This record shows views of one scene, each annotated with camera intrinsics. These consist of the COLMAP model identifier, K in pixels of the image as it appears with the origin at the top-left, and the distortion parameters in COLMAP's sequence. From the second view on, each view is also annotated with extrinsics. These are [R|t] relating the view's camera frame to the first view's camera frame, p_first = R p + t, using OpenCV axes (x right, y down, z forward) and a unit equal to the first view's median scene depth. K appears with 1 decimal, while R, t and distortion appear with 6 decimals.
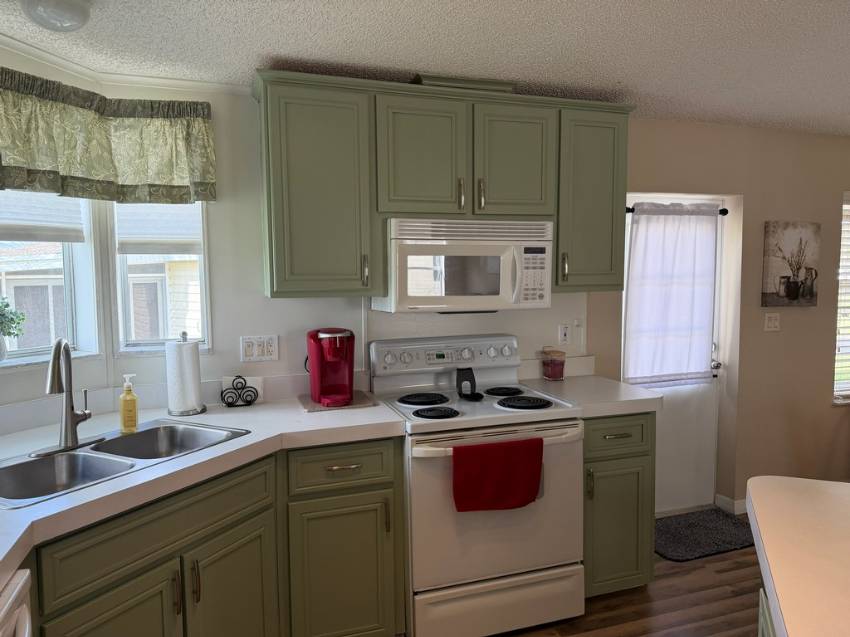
lens RADIAL K [[586.5, 0, 425.2], [0, 586.5, 315.0], [0, 0, 1]] dist [0.134480, -0.190462]
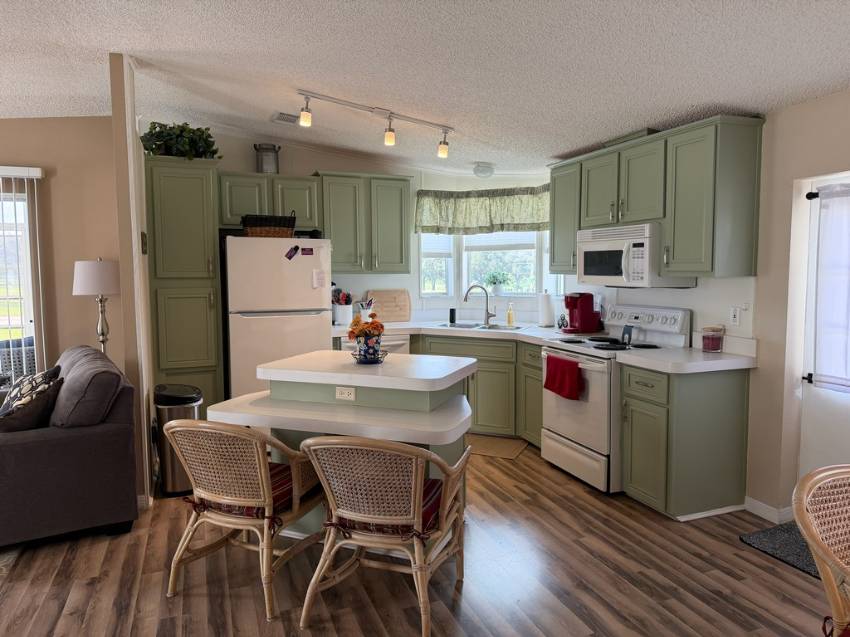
lens RADIAL K [[592.7, 0, 425.0], [0, 592.7, 318.5], [0, 0, 1]] dist [0.140508, -0.205695]
pose [[0.041802, 0.093854, -0.994708, 1.276277], [-0.073021, 0.993203, 0.090643, -0.023098], [0.996454, 0.068845, 0.048371, 0.344333]]
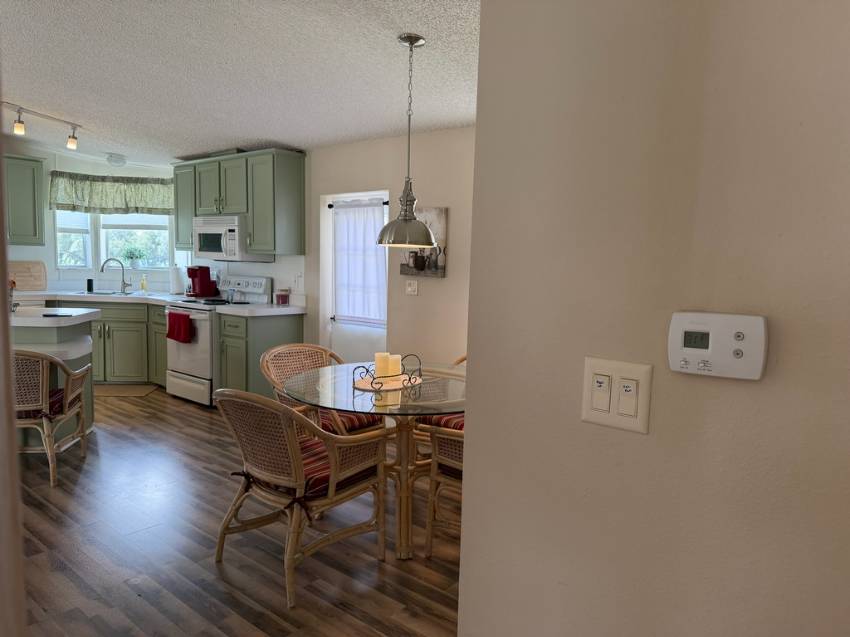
lens RADIAL K [[599.1, 0, 424.6], [0, 599.1, 321.8], [0, 0, 1]] dist [0.027657, -0.054708]
pose [[0.533428, 0.111021, -0.838528, 1.798885], [-0.100447, 0.992648, 0.067527, -0.005101], [0.839860, 0.048207, 0.540658, 0.368141]]
